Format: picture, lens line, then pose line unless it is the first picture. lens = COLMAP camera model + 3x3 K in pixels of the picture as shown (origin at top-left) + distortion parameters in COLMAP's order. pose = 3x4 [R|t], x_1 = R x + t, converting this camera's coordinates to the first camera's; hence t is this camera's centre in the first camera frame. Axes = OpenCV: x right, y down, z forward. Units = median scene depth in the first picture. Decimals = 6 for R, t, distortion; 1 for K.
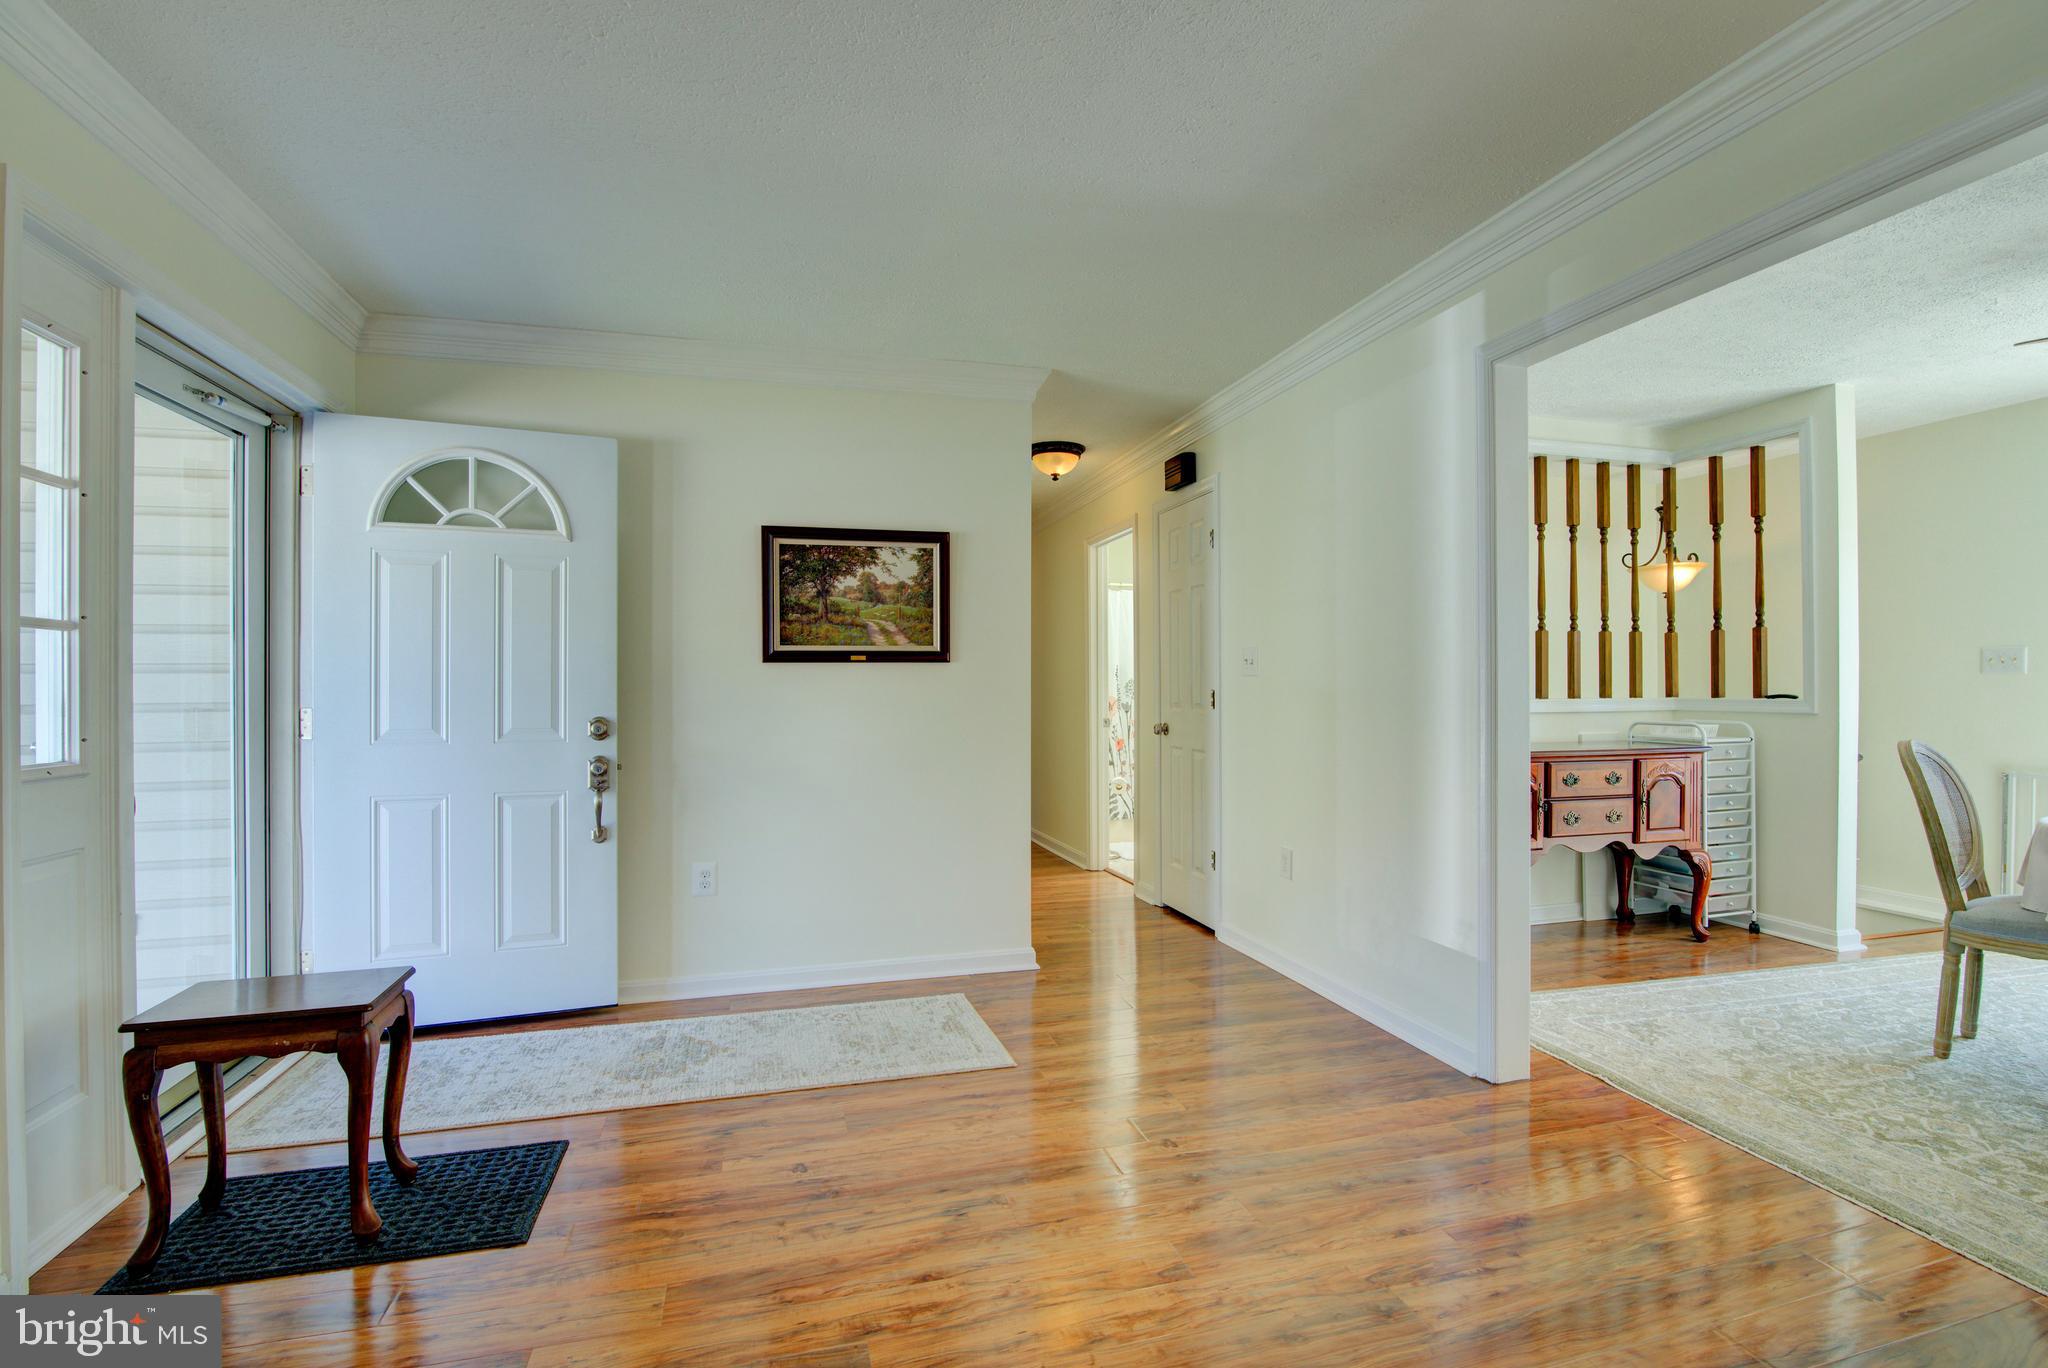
lens RADIAL K [[933.4, 0, 1023.9], [0, 933.4, 692.8], [0, 0, 1]] dist [-0.019446, 0.000504]
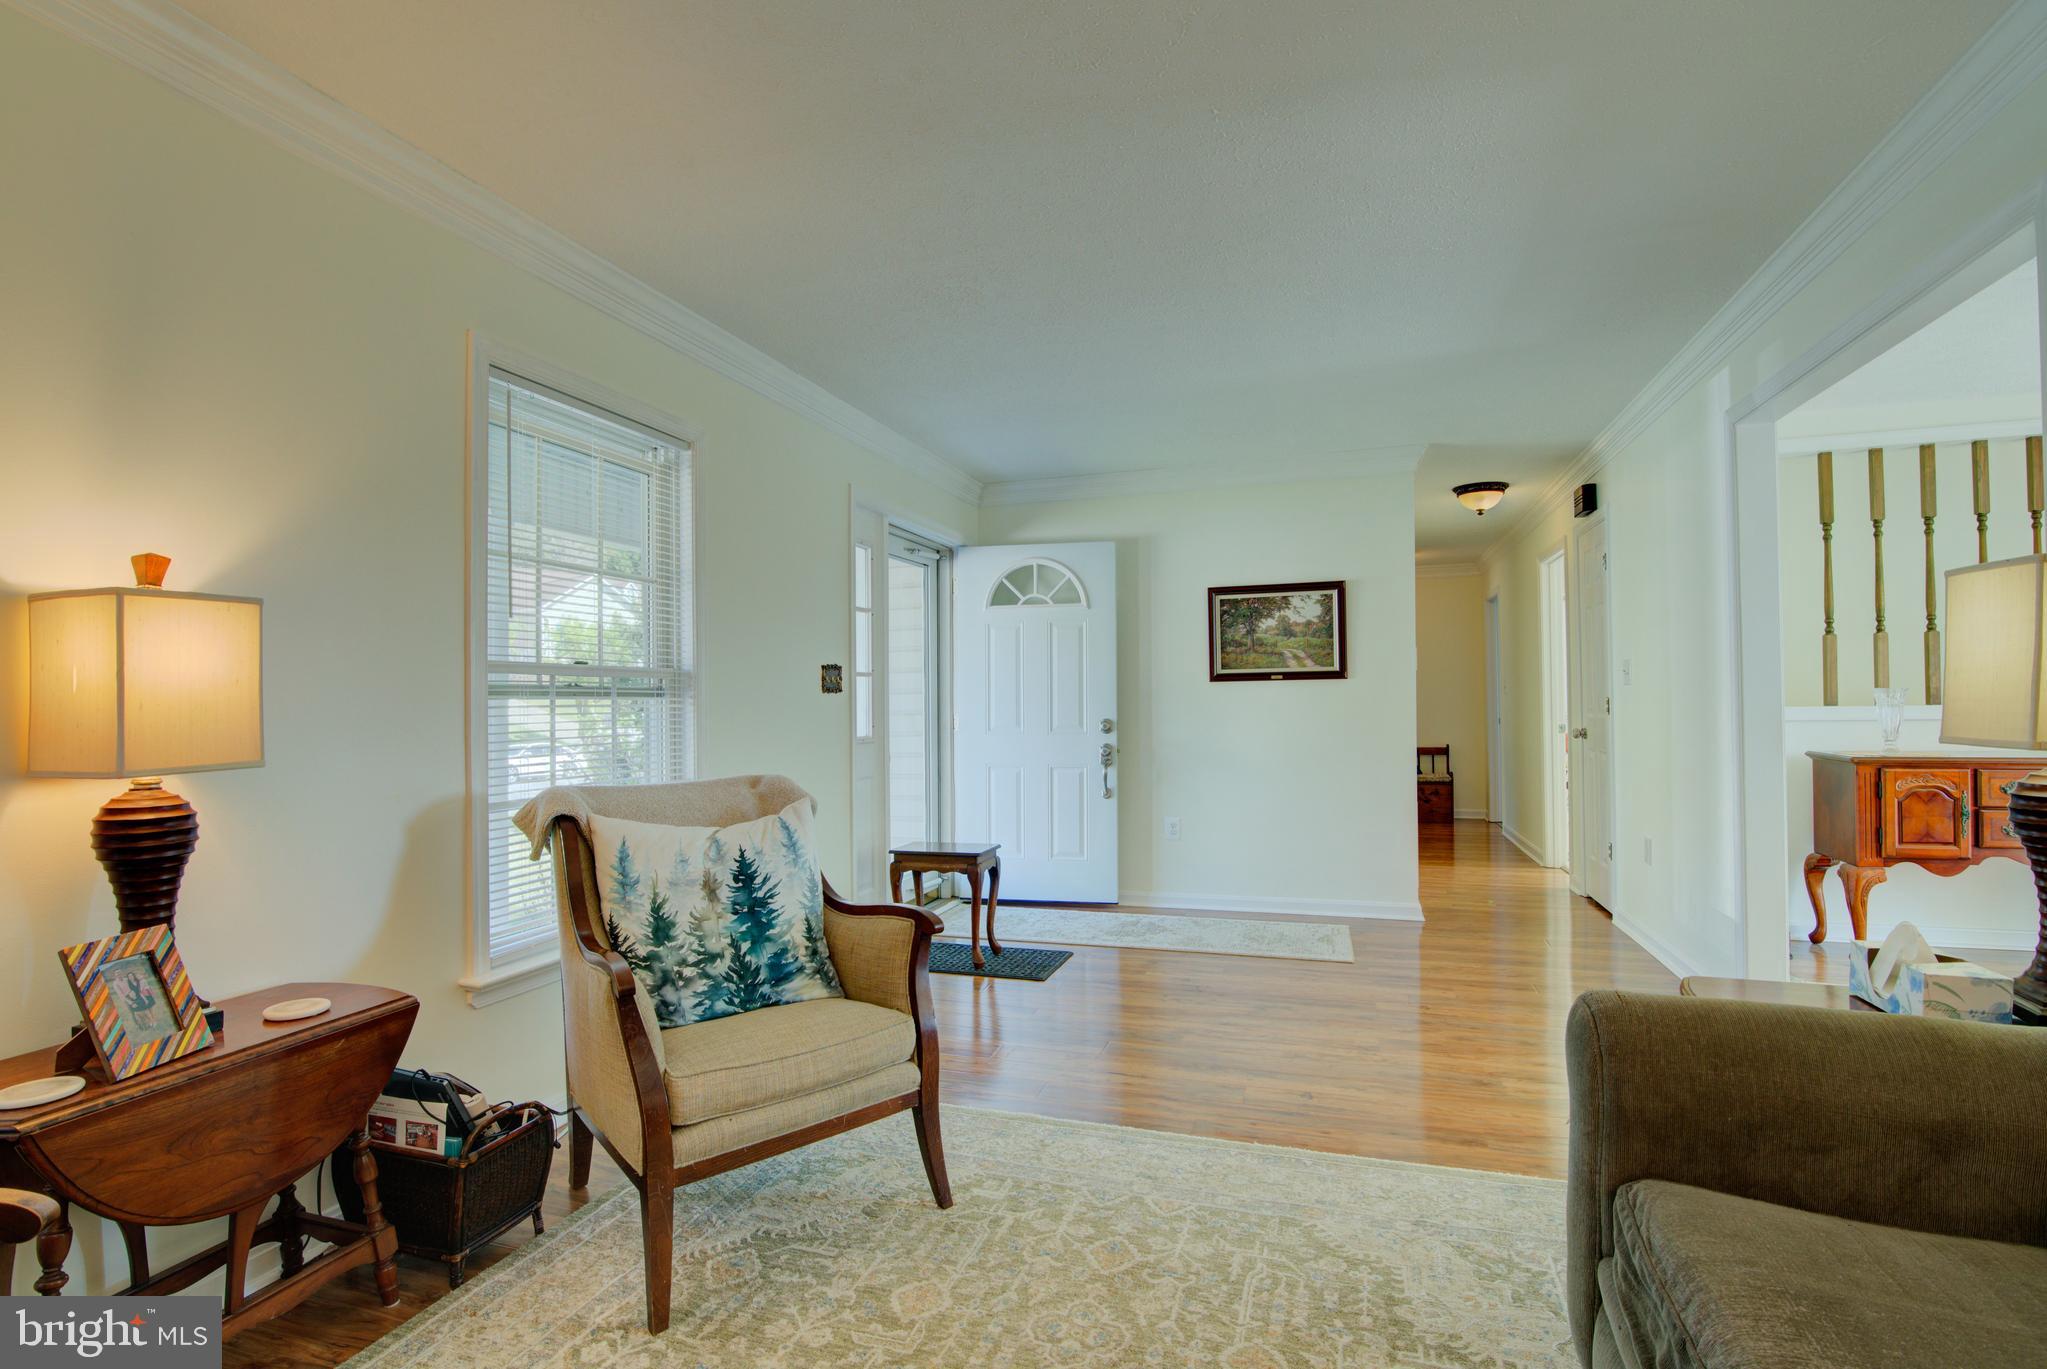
lens RADIAL K [[958.8, 0, 1030.2], [0, 958.8, 690.9], [0, 0, 1]] dist [-0.017057, 0.000120]
pose [[0.832446, -0.013318, -0.553946, 0.310904], [0.006378, 0.999875, -0.014454, 0.001147], [0.554069, 0.008499, 0.832427, -0.392290]]
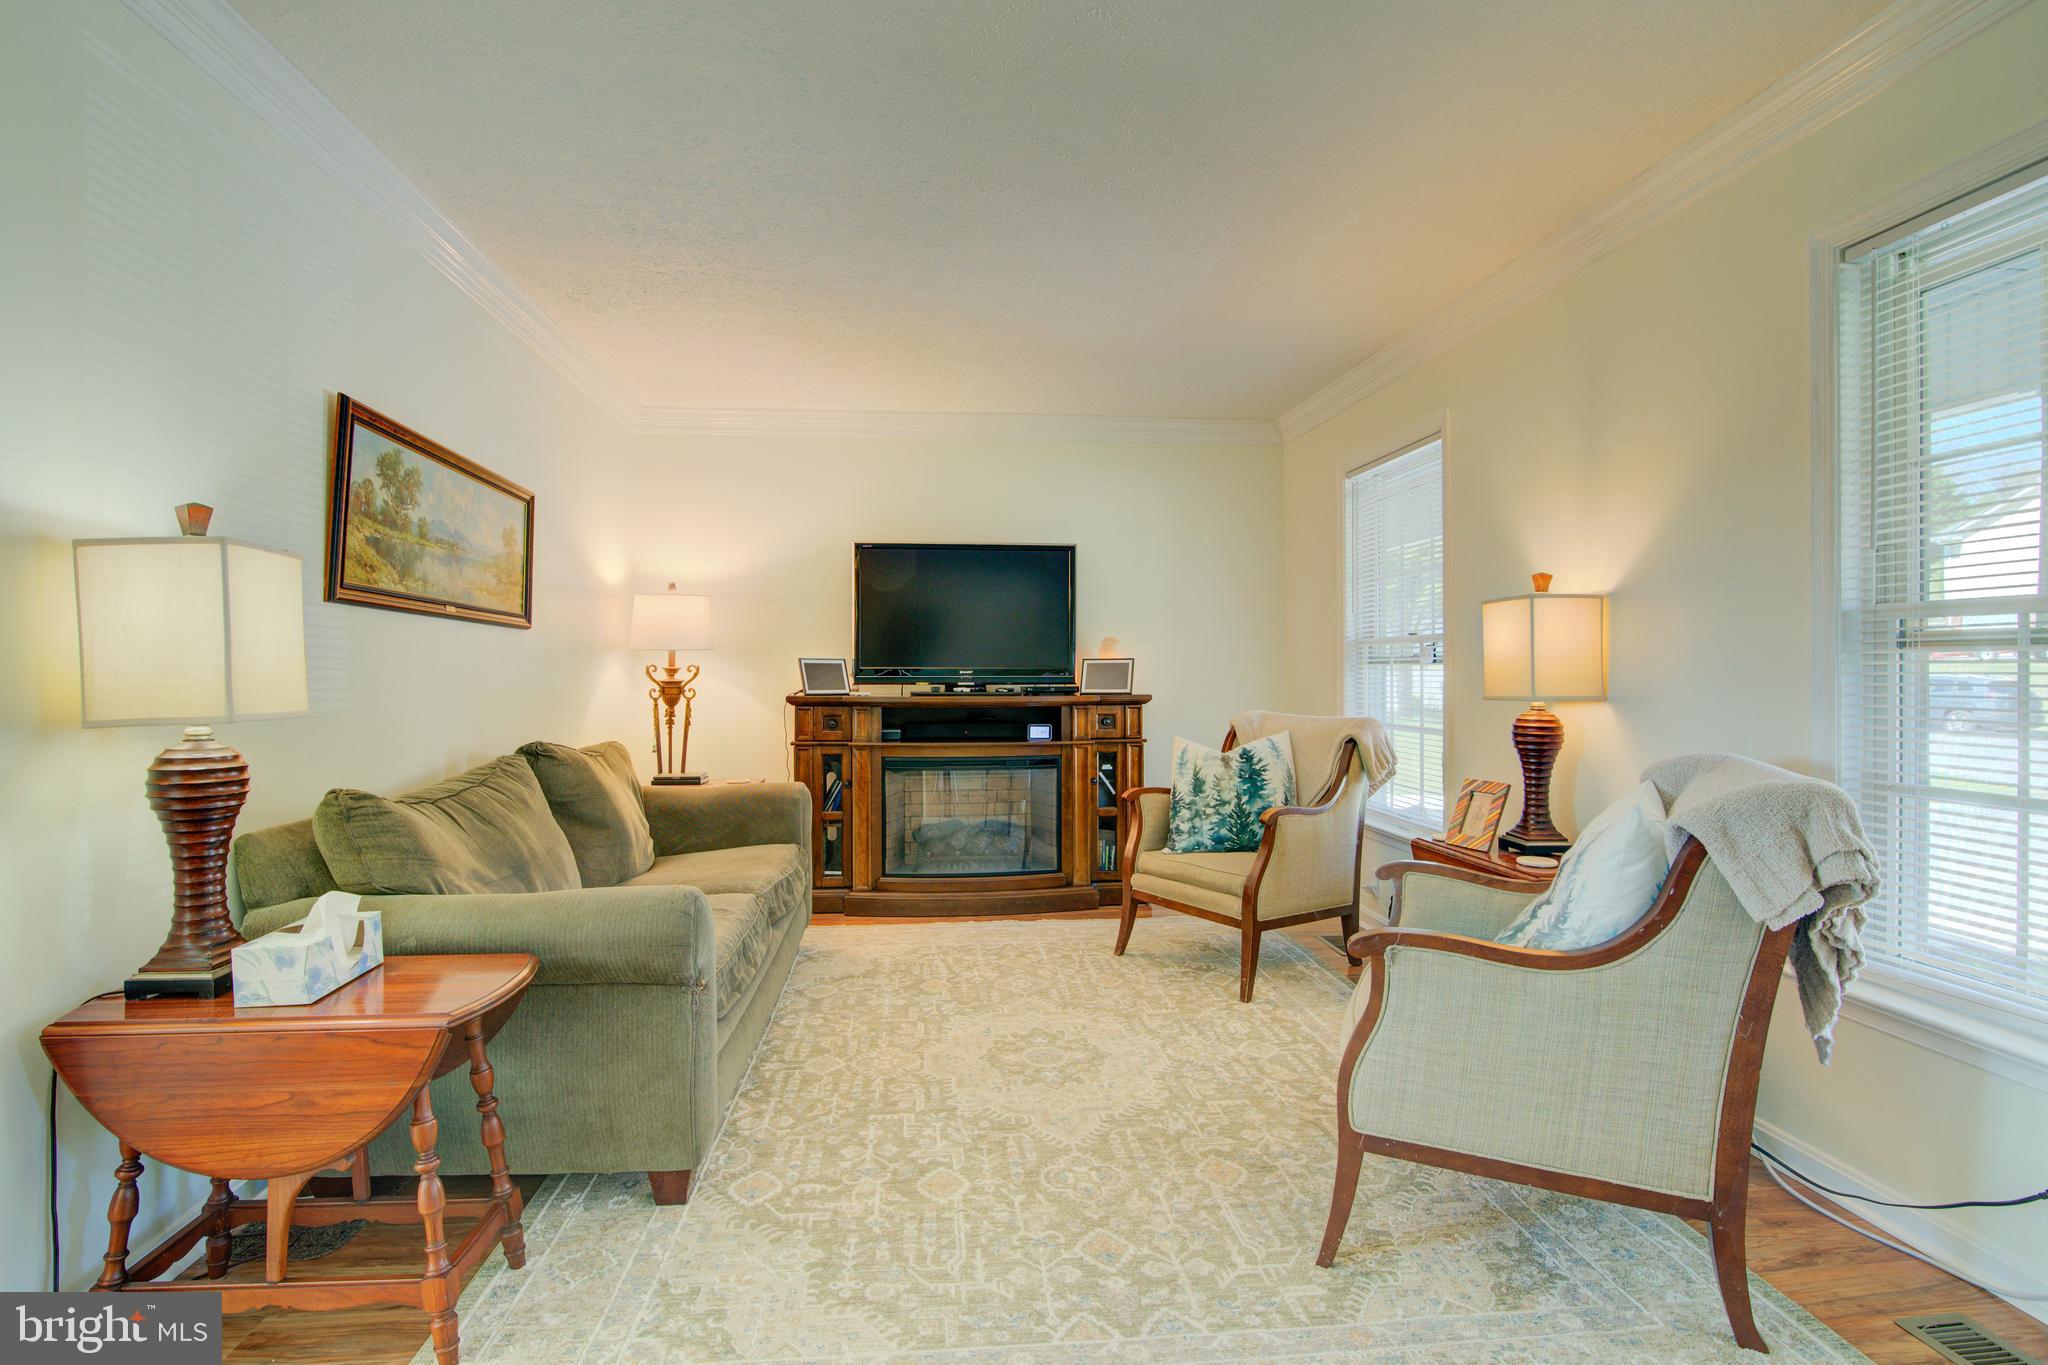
lens RADIAL K [[961.1, 0, 994.6], [0, 961.1, 676.0], [0, 0, 1]] dist [-0.024864, -0.000294]
pose [[-0.982478, 0.002186, 0.186366, 0.008074], [0.004868, 0.999891, 0.013936, -0.001461], [-0.186315, 0.014599, -0.982382, 0.595255]]
